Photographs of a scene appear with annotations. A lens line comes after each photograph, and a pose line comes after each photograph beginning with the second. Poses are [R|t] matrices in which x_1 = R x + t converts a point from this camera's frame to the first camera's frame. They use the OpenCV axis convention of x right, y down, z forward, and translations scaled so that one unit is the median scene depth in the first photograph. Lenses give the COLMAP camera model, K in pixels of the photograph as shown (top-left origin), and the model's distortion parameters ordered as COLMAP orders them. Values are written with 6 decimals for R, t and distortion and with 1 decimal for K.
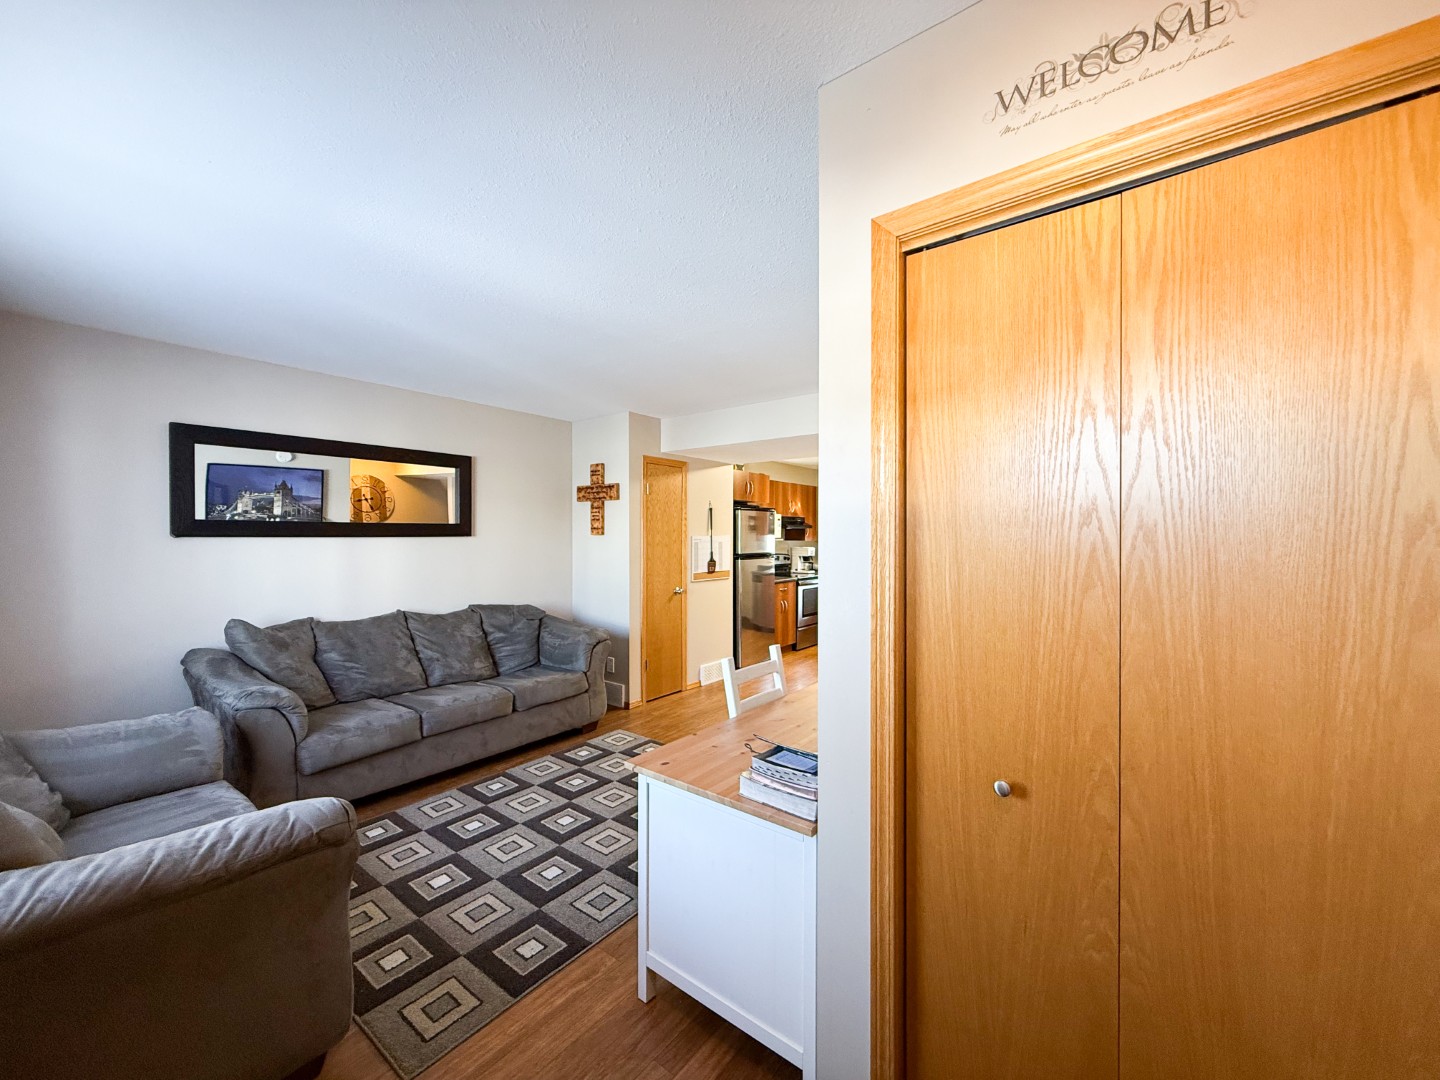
lens RADIAL K [[573.3, 0, 715.0], [0, 573.3, 549.0], [0, 0, 1]] dist [-0.001865, 0.000812]
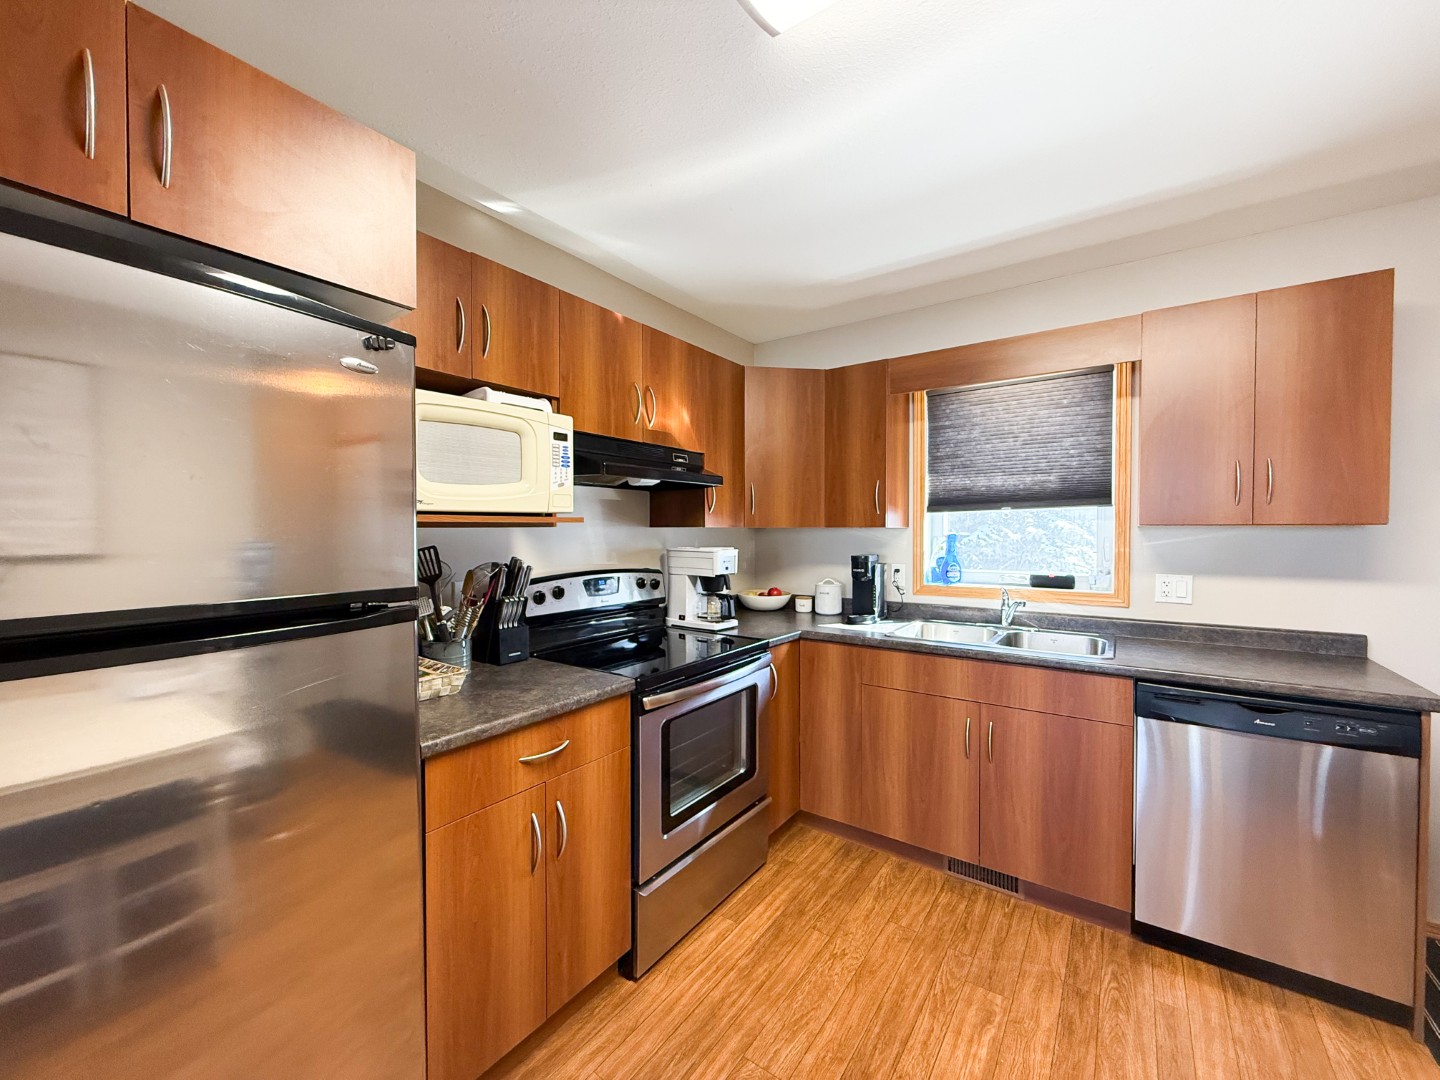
lens RADIAL K [[573.3, 0, 720.8], [0, 573.3, 539.6], [0, 0, 1]] dist [-0.001865, 0.000812]
pose [[0.999146, -0.006109, 0.040857, 0.222453], [0.006418, 0.999952, -0.007445, -0.007795], [-0.040810, 0.007700, 0.999137, 0.996706]]
